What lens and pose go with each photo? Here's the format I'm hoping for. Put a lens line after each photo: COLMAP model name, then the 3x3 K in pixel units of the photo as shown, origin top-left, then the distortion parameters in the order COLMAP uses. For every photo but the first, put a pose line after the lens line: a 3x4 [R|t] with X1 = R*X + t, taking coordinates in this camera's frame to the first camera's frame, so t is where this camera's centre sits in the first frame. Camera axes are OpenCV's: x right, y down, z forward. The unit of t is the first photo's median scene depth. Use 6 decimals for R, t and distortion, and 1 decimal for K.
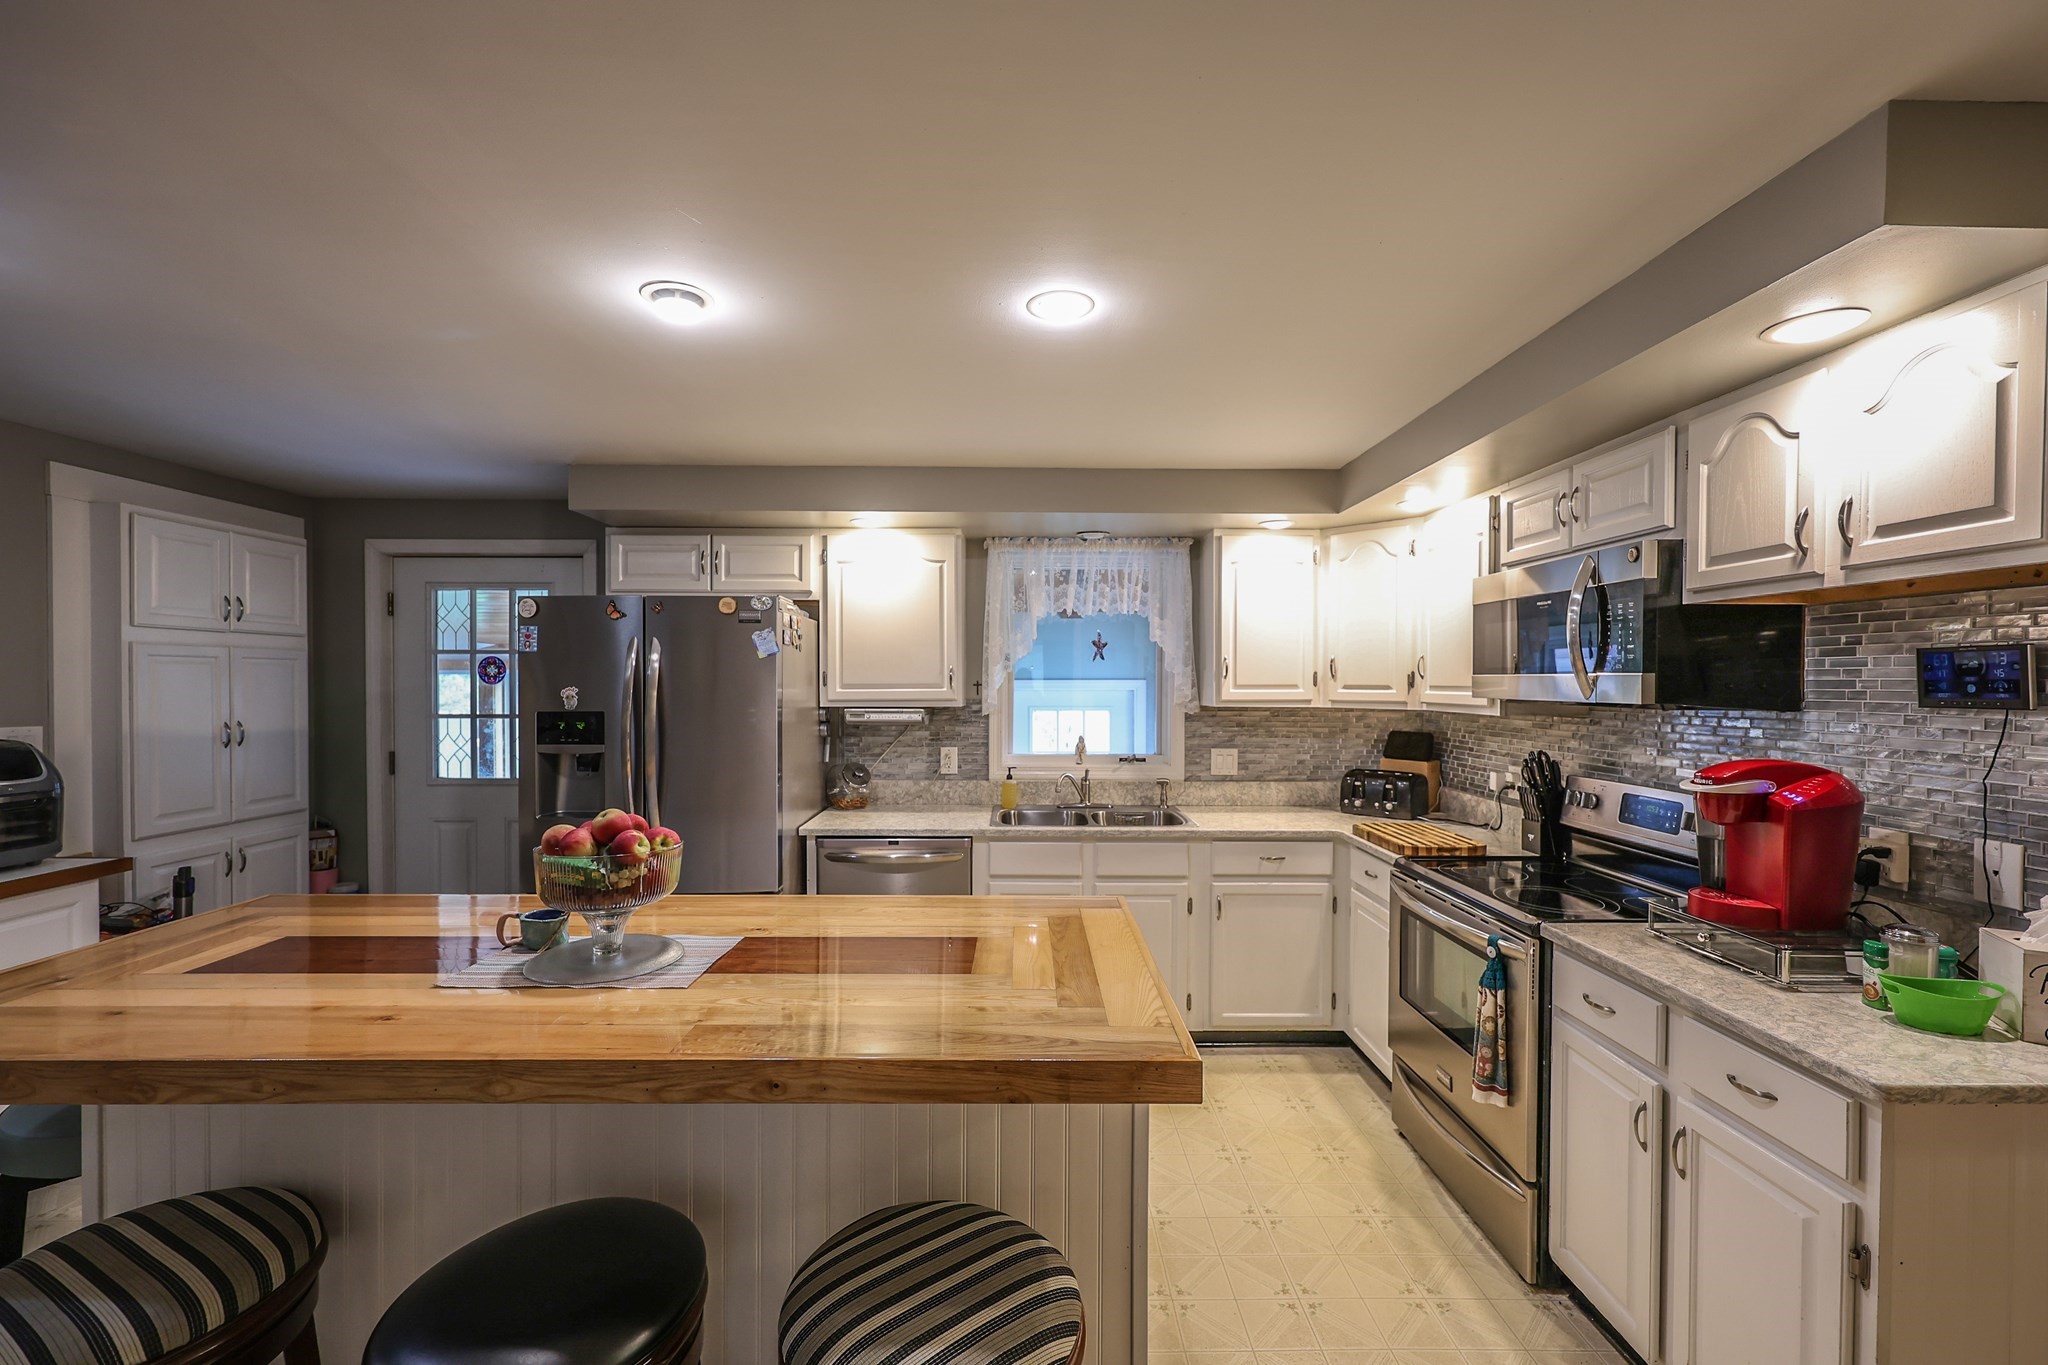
lens RADIAL K [[840.3, 0, 1027.8], [0, 840.3, 688.4], [0, 0, 1]] dist [-0.000093, 0.000072]
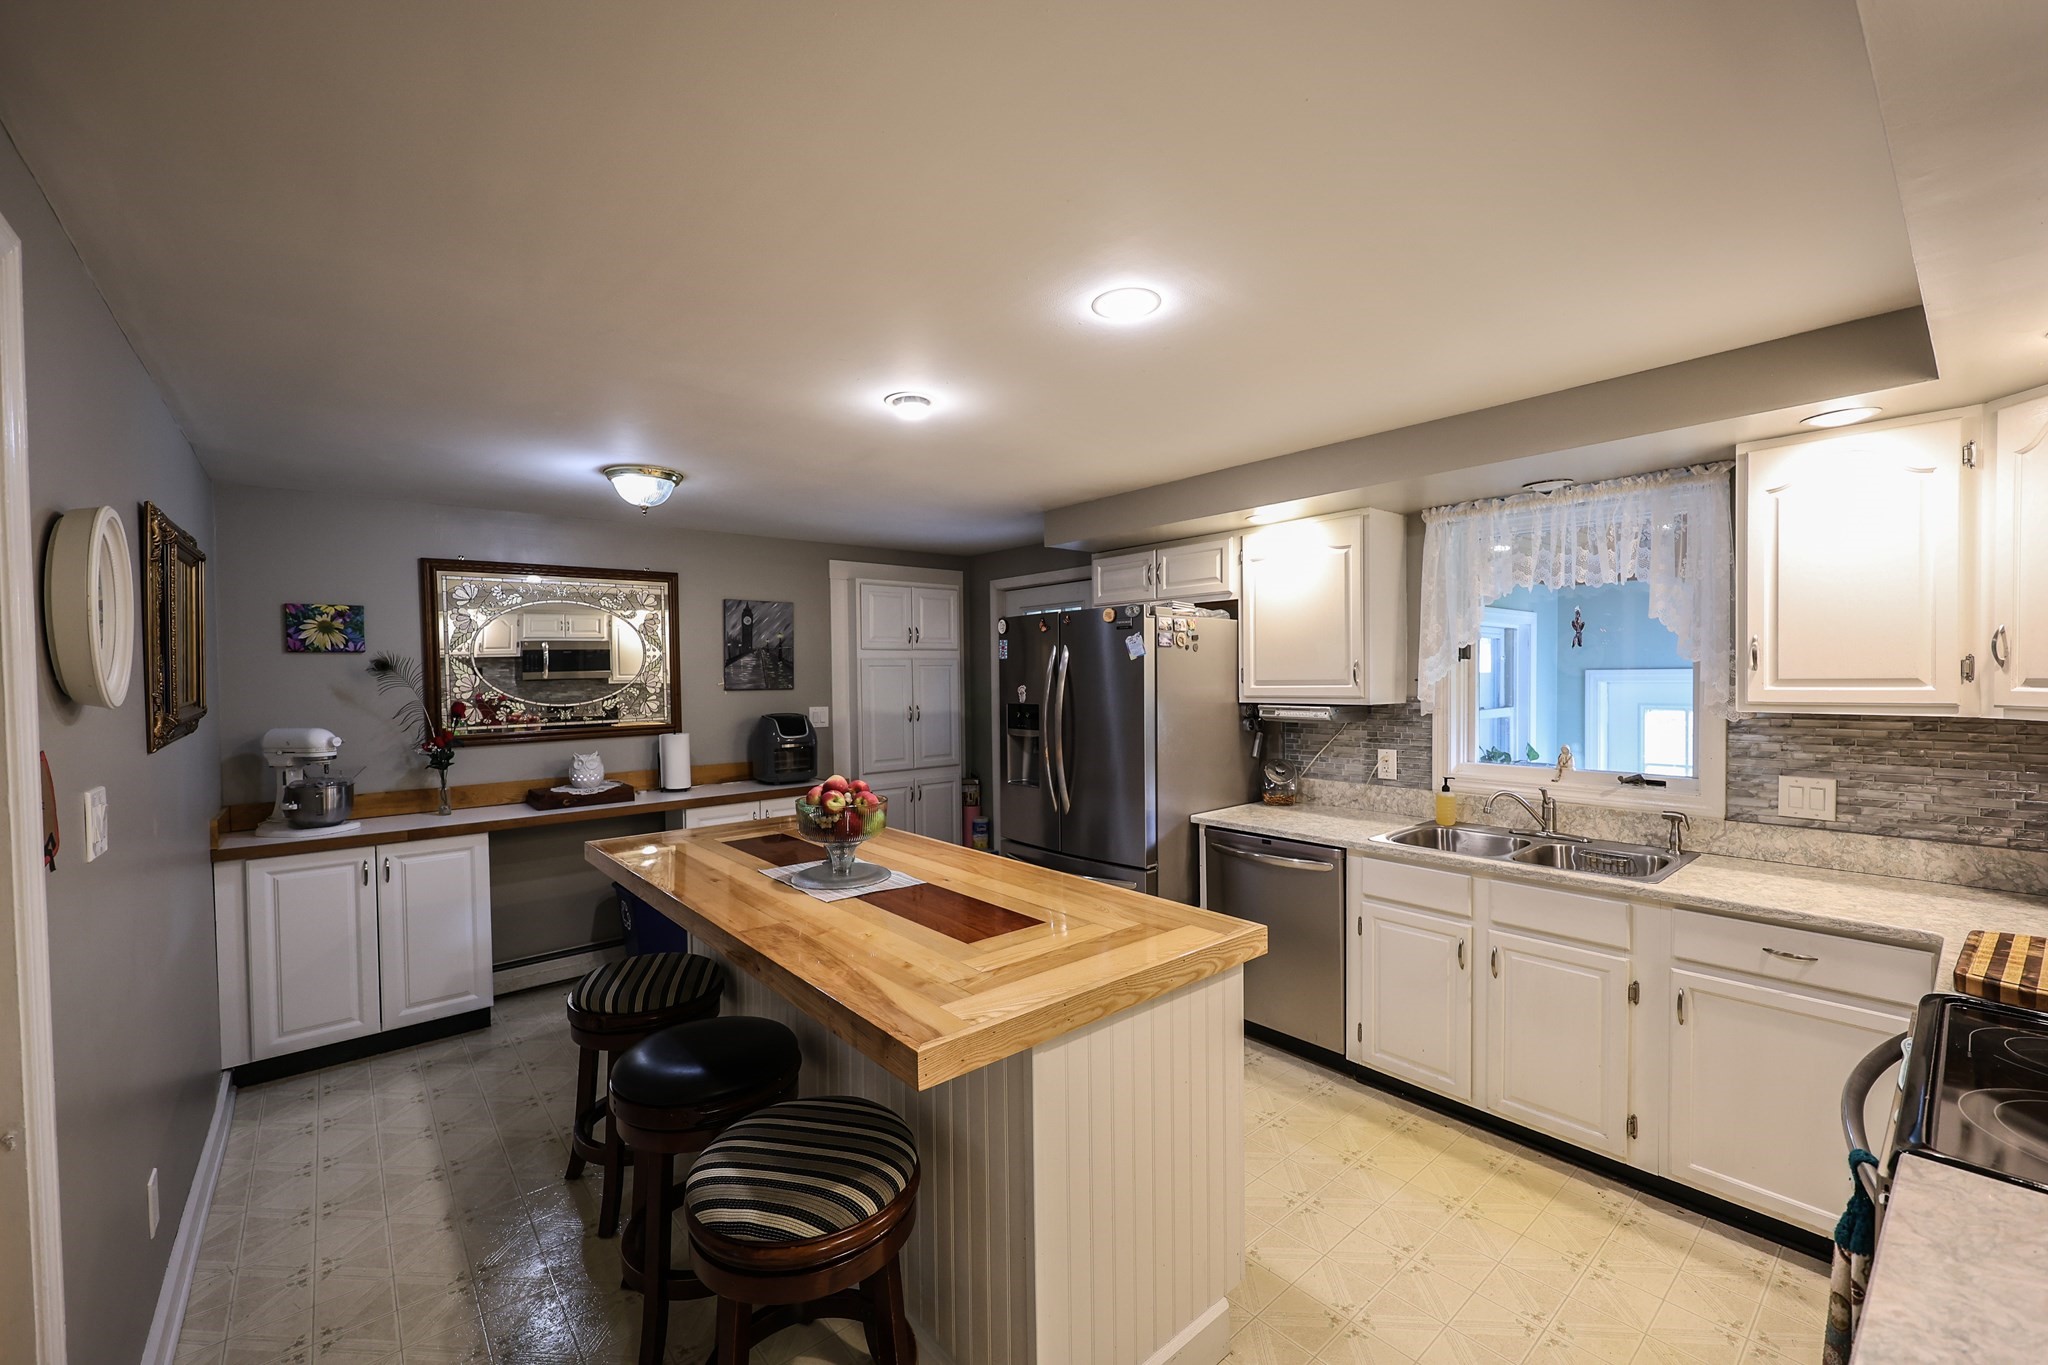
lens RADIAL K [[822.4, 0, 1018.7], [0, 822.4, 691.8], [0, 0, 1]] dist [-0.000347, -0.000217]
pose [[0.636532, 0.006472, -0.771223, 0.362256], [0.008815, 0.999838, 0.015666, -0.009699], [0.771200, -0.016770, 0.636372, 0.147432]]
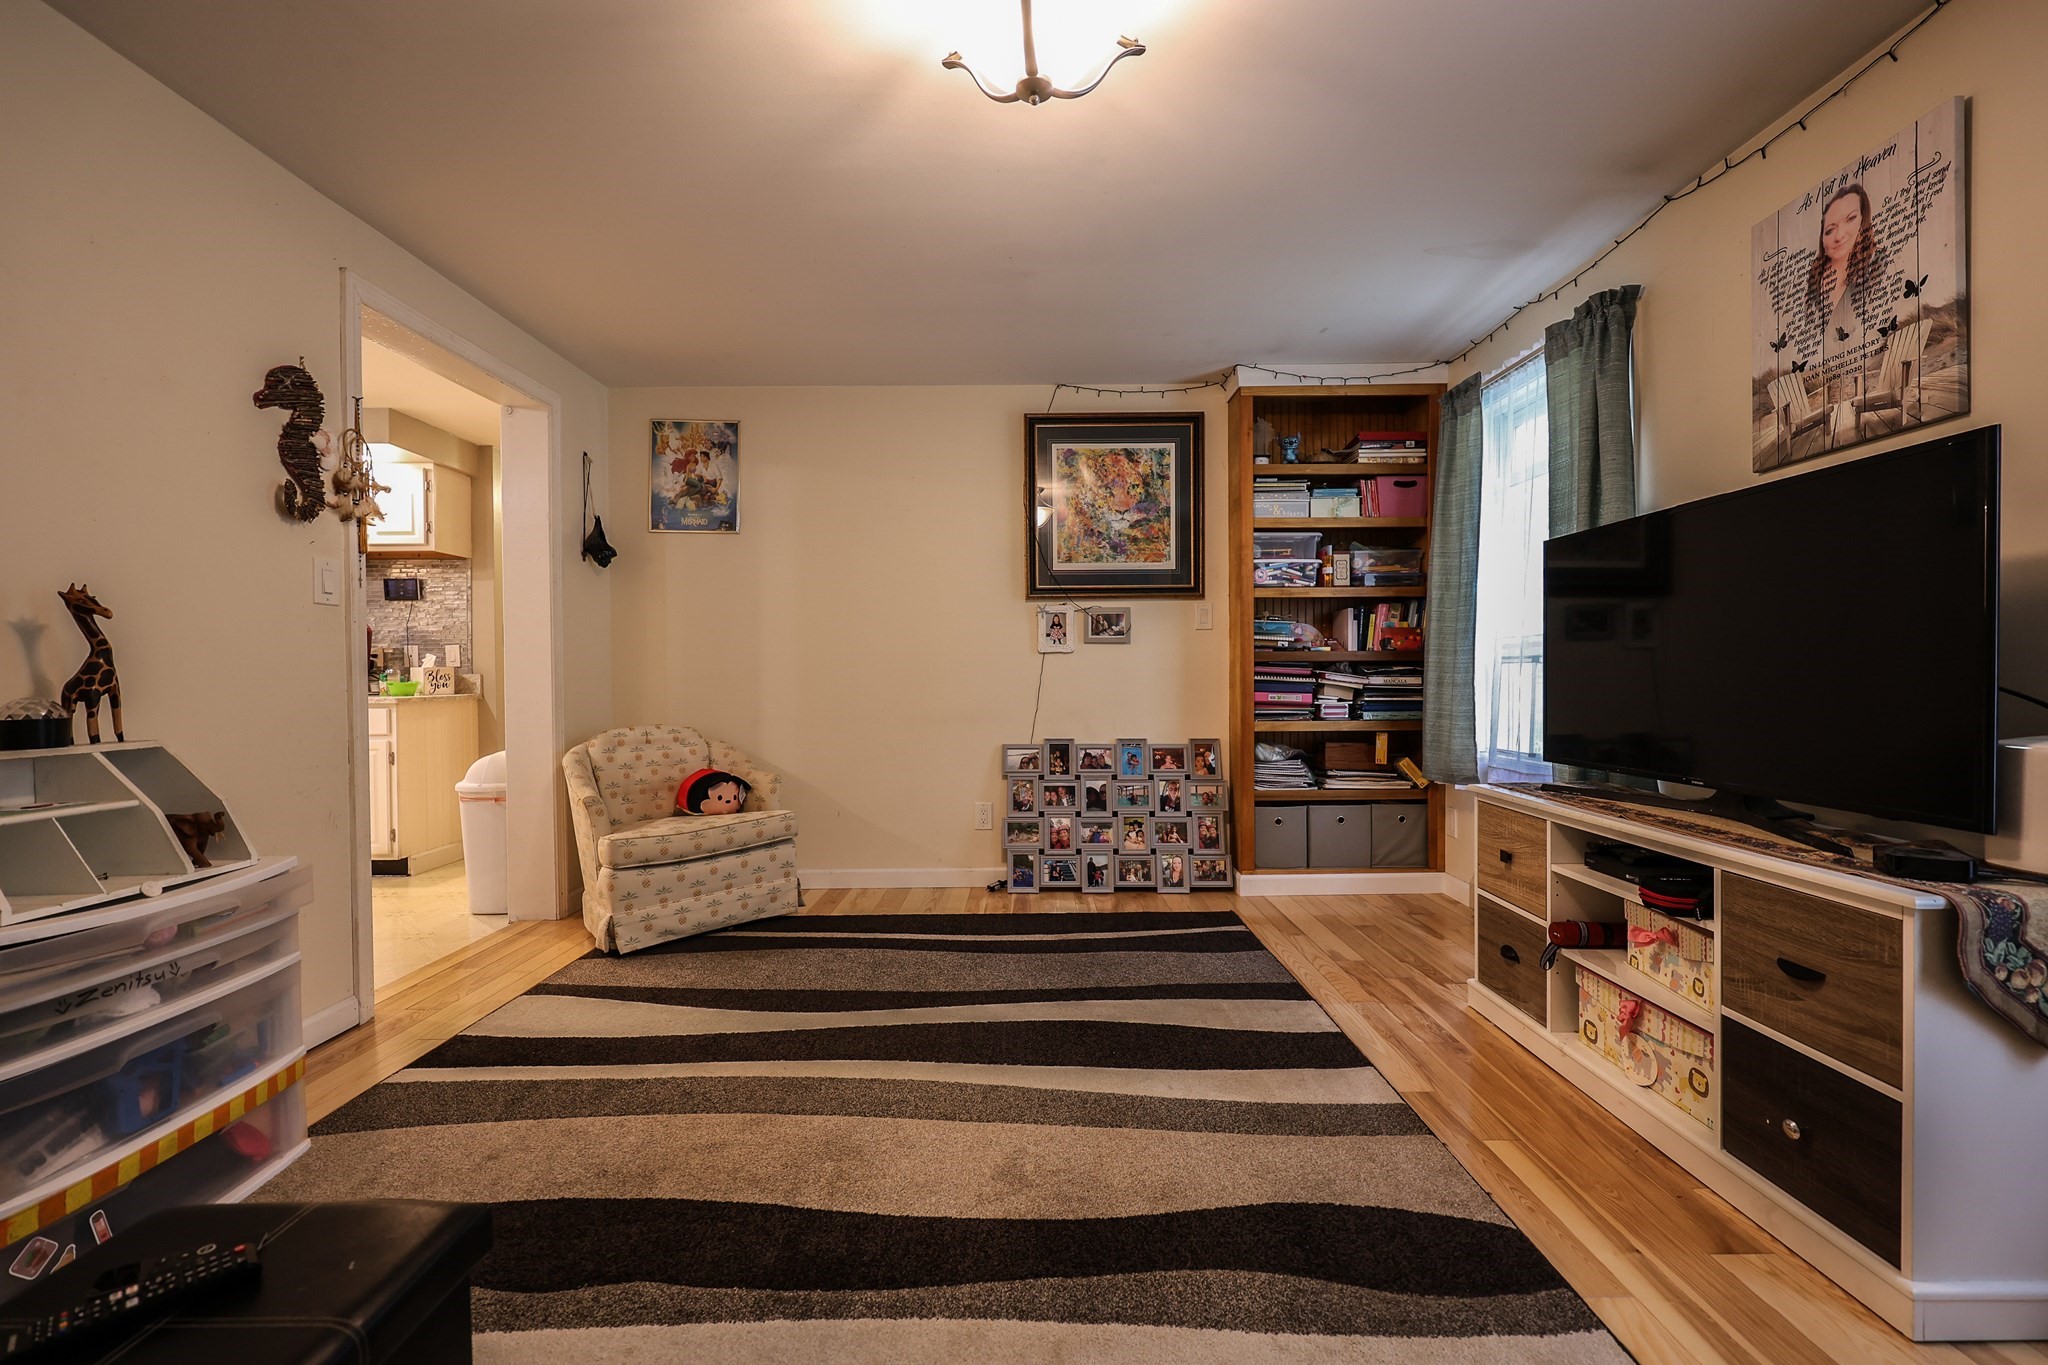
lens RADIAL K [[840.3, 0, 1027.8], [0, 840.3, 688.4], [0, 0, 1]] dist [-0.000093, 0.000072]
pose [[0.010850, -0.014444, 0.999837, -0.786627], [0.014956, 0.999786, 0.014281, 0.143904], [-0.999829, 0.014799, 0.011064, -0.529382]]
